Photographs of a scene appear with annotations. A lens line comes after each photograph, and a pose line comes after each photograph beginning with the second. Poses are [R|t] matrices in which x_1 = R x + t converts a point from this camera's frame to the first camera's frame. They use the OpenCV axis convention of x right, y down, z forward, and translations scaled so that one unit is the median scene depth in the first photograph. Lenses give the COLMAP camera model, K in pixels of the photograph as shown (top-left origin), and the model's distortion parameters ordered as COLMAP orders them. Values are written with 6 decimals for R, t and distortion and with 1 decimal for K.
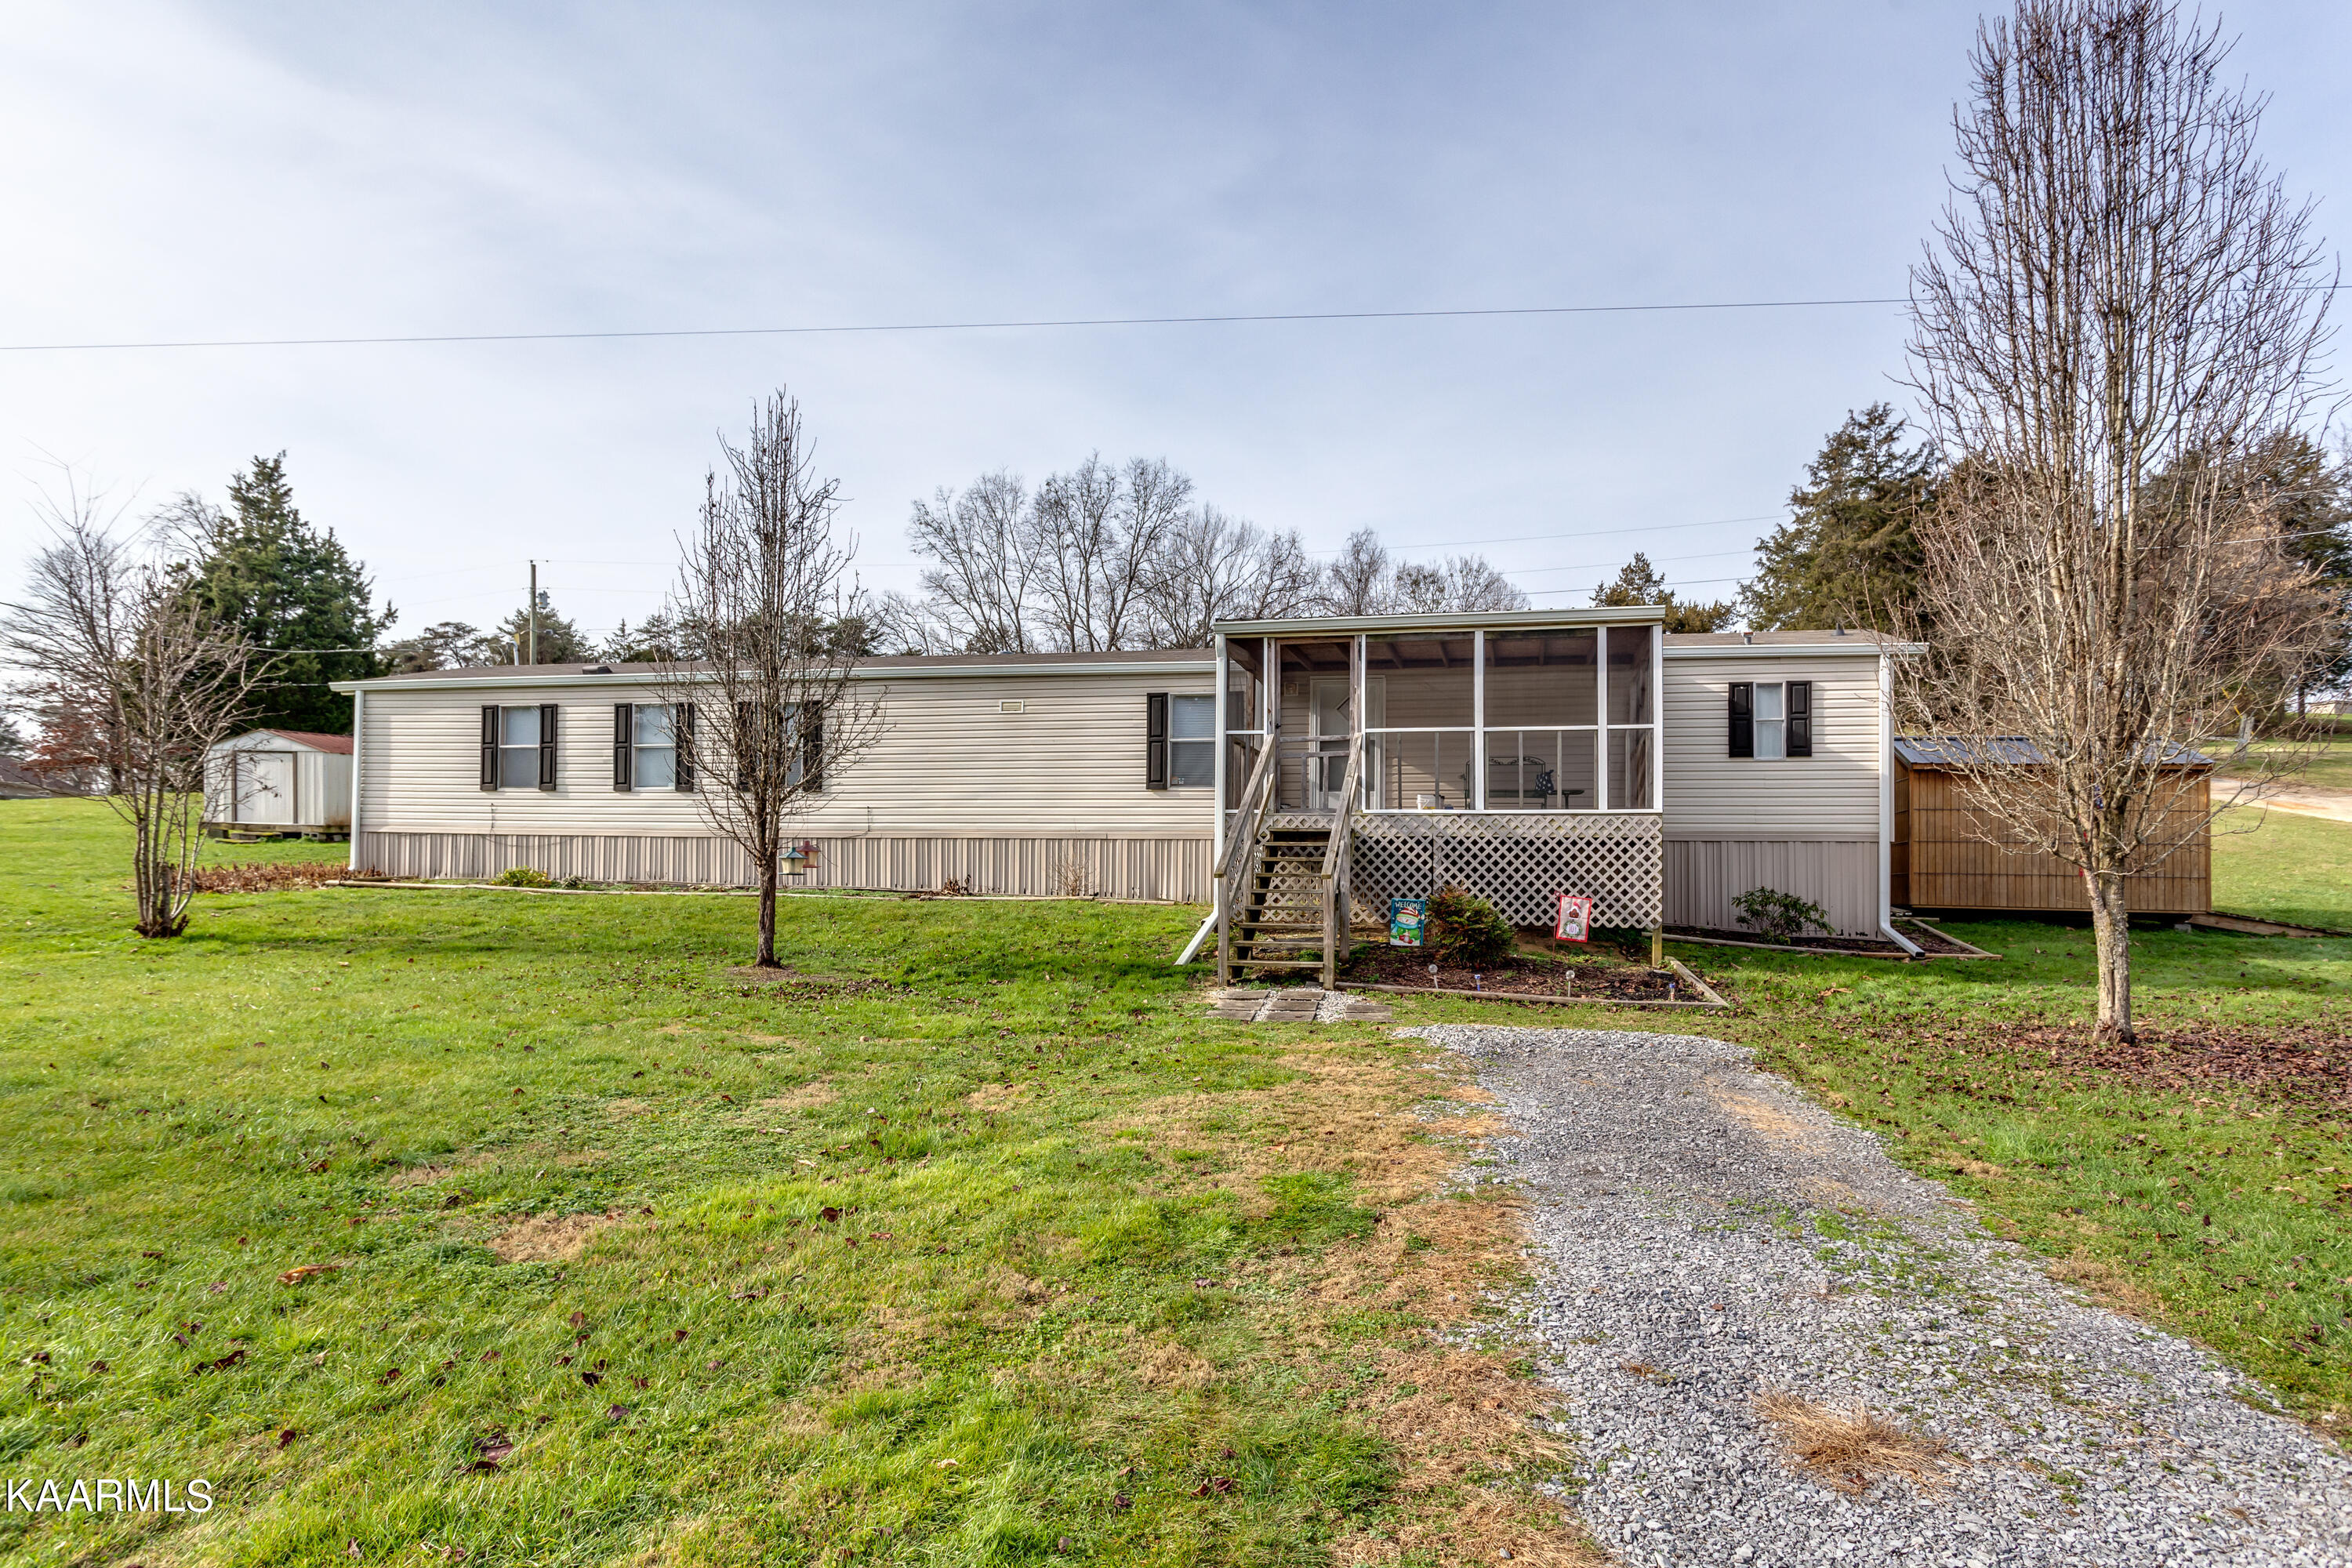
lens RADIAL K [[1229.7, 0, 1242.2], [0, 1229.7, 850.9], [0, 0, 1]] dist [-0.002833, 0.000672]
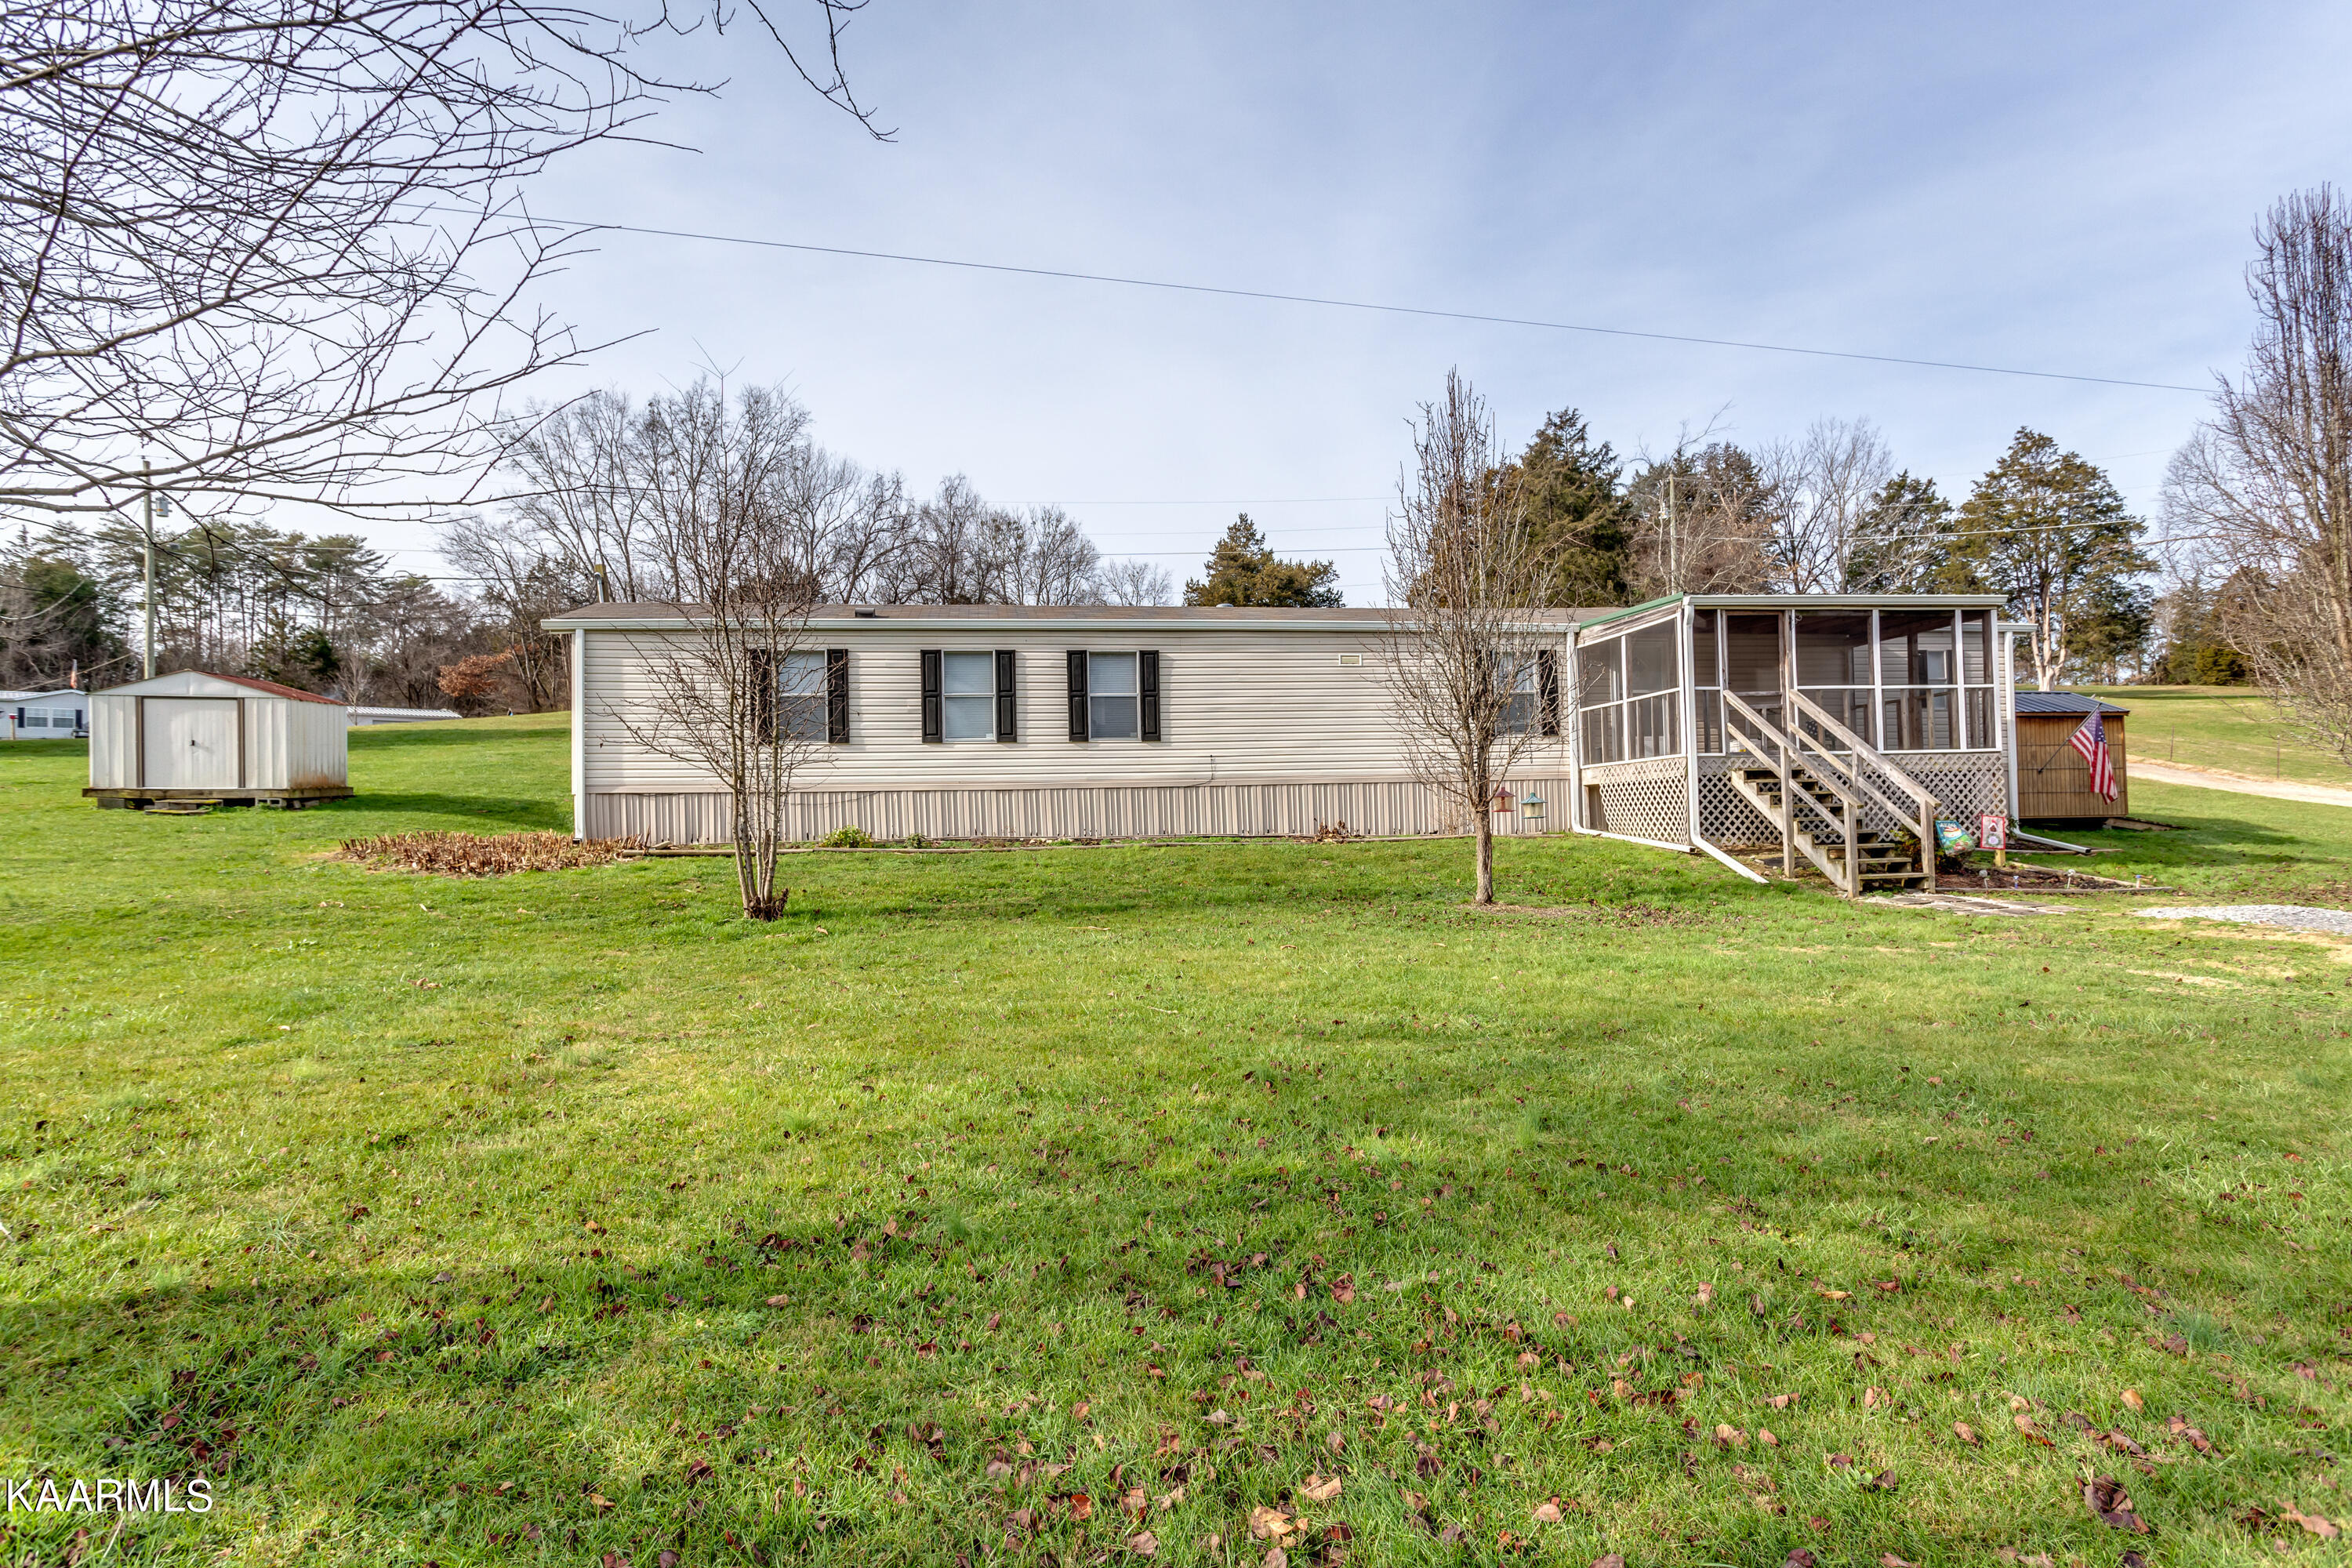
lens RADIAL K [[1210.4, 0, 1158.7], [0, 1210.4, 792.9], [0, 0, 1]] dist [-0.006215, 0.003175]
pose [[0.935485, -0.026509, 0.352370, -0.490642], [0.025657, 0.999646, 0.007088, -0.009080], [-0.352433, 0.002410, 0.935834, 0.052964]]
